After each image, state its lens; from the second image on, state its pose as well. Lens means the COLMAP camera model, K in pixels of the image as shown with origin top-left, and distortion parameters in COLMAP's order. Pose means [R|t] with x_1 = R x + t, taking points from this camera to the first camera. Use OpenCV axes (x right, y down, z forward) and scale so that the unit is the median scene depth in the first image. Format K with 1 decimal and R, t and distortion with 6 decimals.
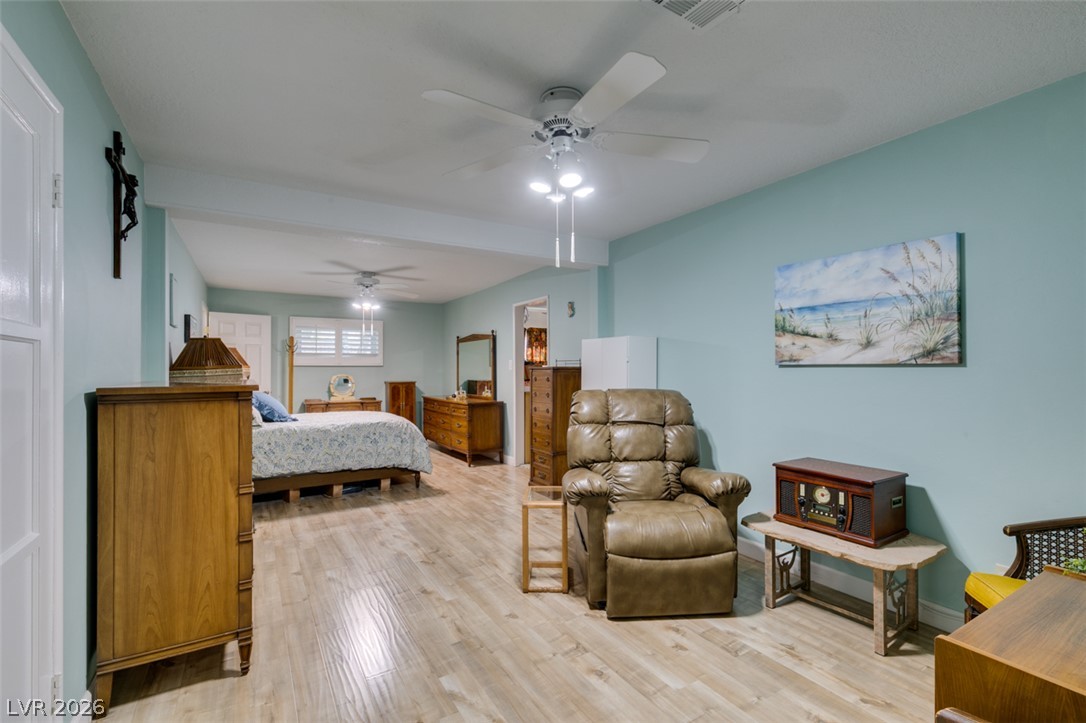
lens RADIAL K [[487.0, 0, 542.1], [0, 487.0, 361.5], [0, 0, 1]] dist [-0.002953, -0.000418]
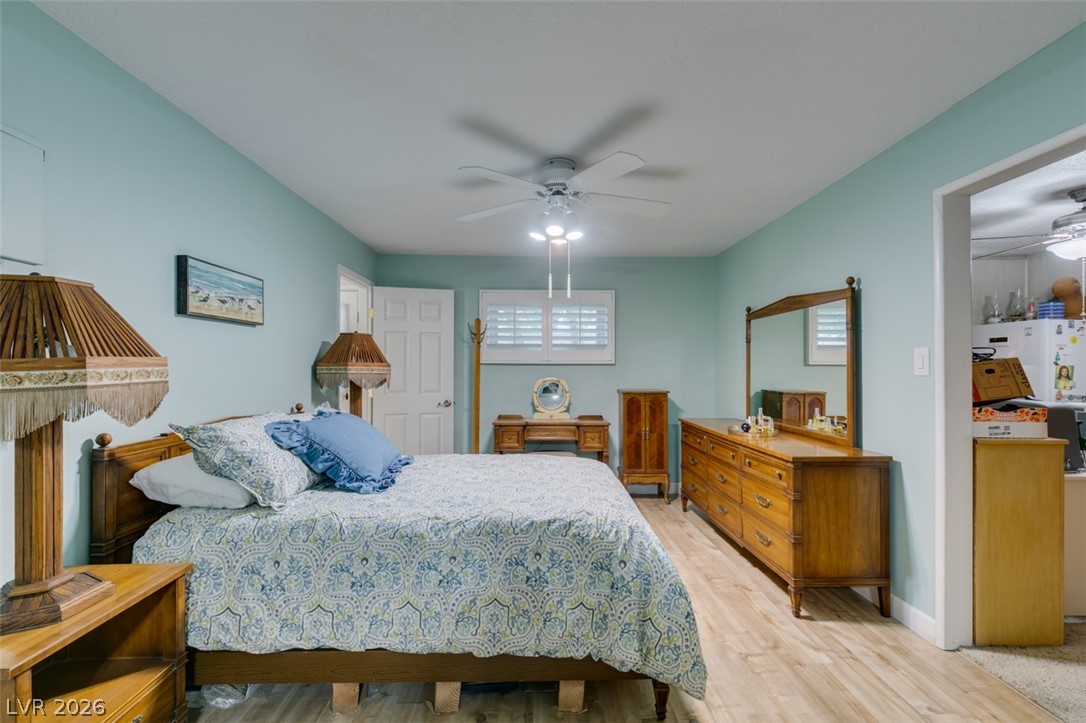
lens RADIAL K [[487.0, 0, 542.7], [0, 487.0, 362.5], [0, 0, 1]] dist [-0.002953, -0.000418]
pose [[0.867658, -0.000645, -0.497160, -0.122659], [0.002110, 0.999995, 0.002385, 0.006108], [0.497156, -0.003118, 0.867655, 0.514706]]
